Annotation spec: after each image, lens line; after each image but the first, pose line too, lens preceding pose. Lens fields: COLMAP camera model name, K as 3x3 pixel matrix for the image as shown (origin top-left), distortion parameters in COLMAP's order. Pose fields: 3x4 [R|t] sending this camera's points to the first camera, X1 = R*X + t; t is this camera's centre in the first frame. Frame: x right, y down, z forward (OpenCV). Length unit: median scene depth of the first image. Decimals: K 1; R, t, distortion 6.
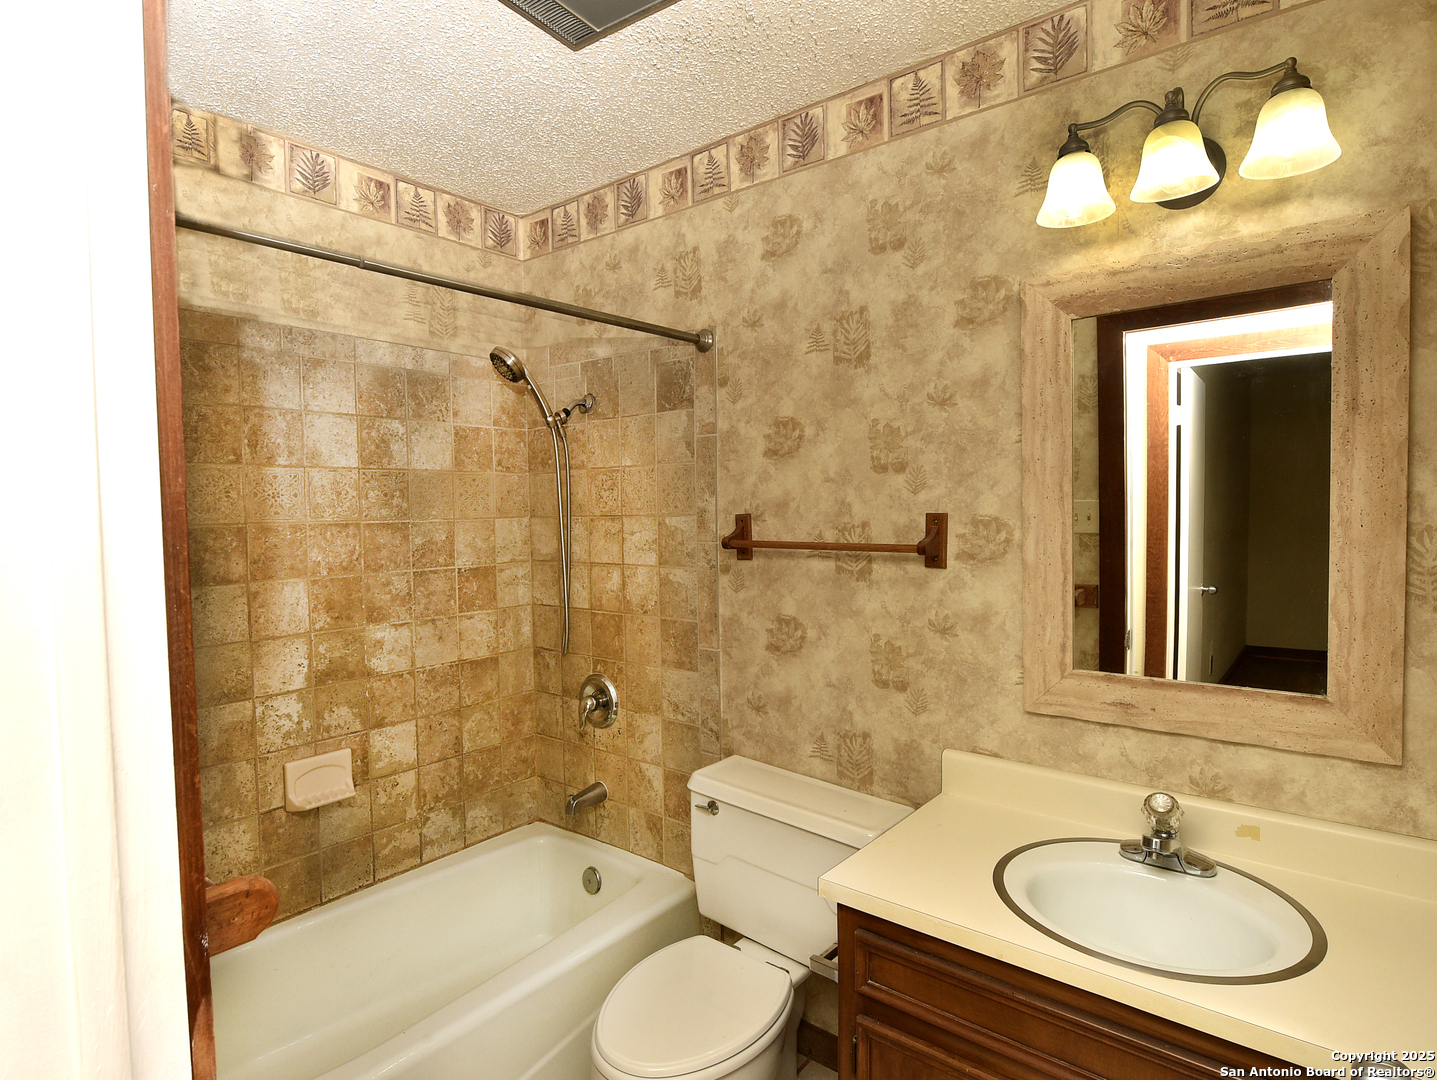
lens RADIAL K [[776.8, 0, 720.6], [0, 776.8, 540.3], [0, 0, 1]] dist [-0.009041, -0.001783]
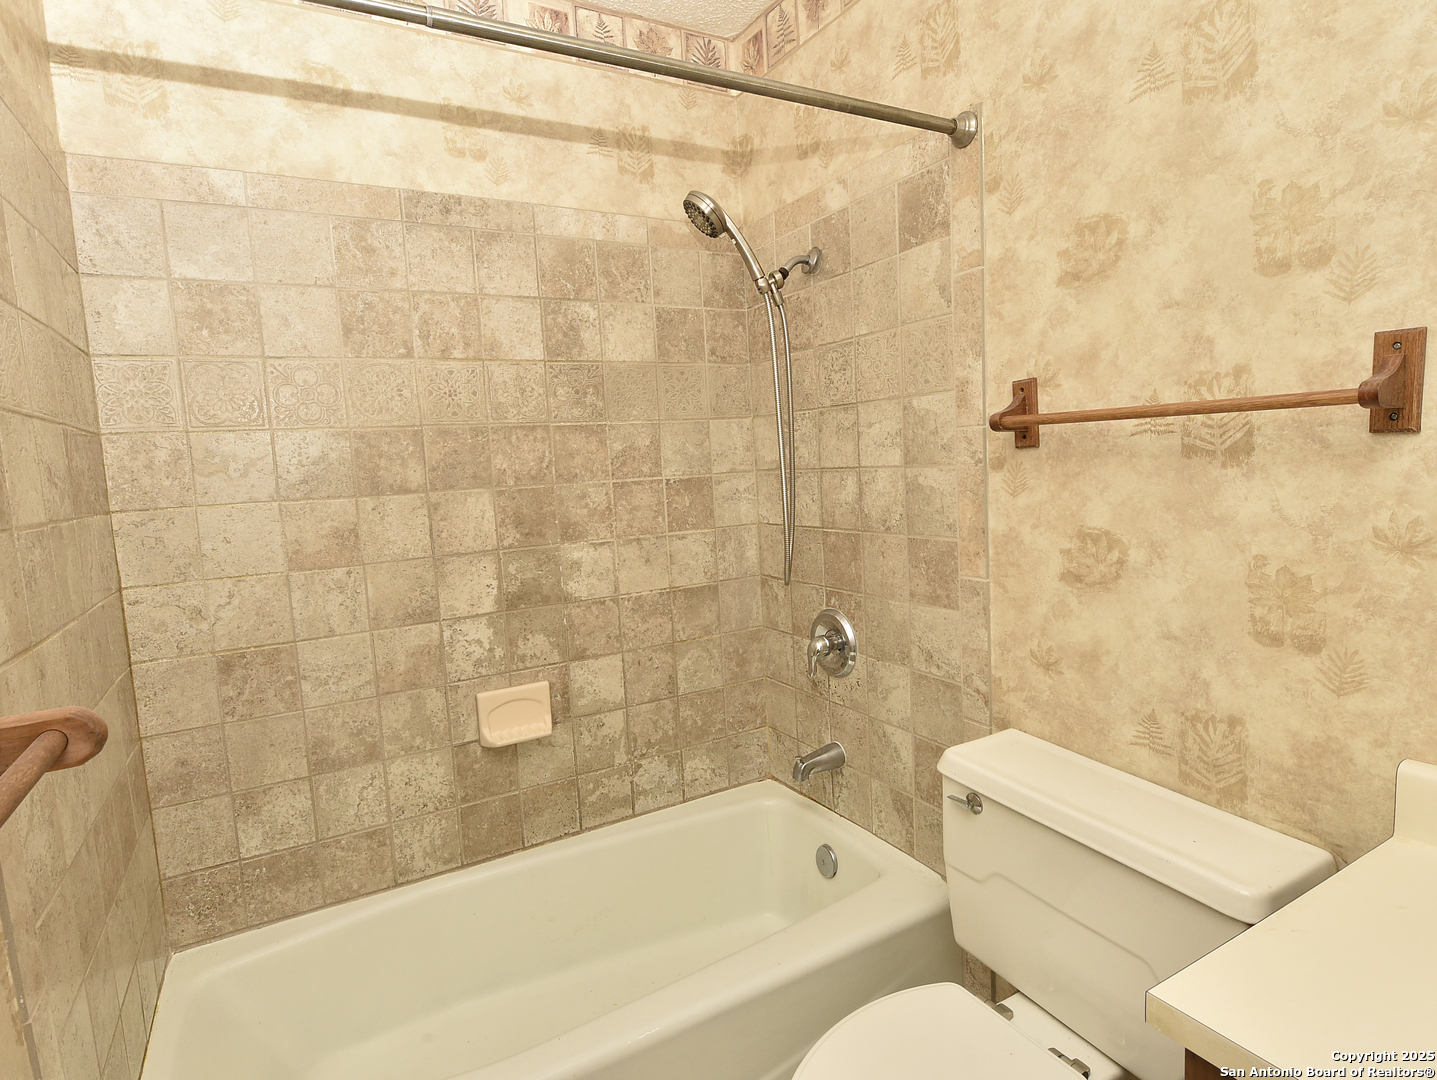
lens RADIAL K [[776.8, 0, 716.9], [0, 776.8, 539.2], [0, 0, 1]] dist [-0.009041, -0.001783]
pose [[0.929441, 0.002642, -0.368962, 0.029497], [0.024666, 0.997293, 0.069275, 0.051147], [0.368146, -0.073488, 0.926859, 0.268312]]
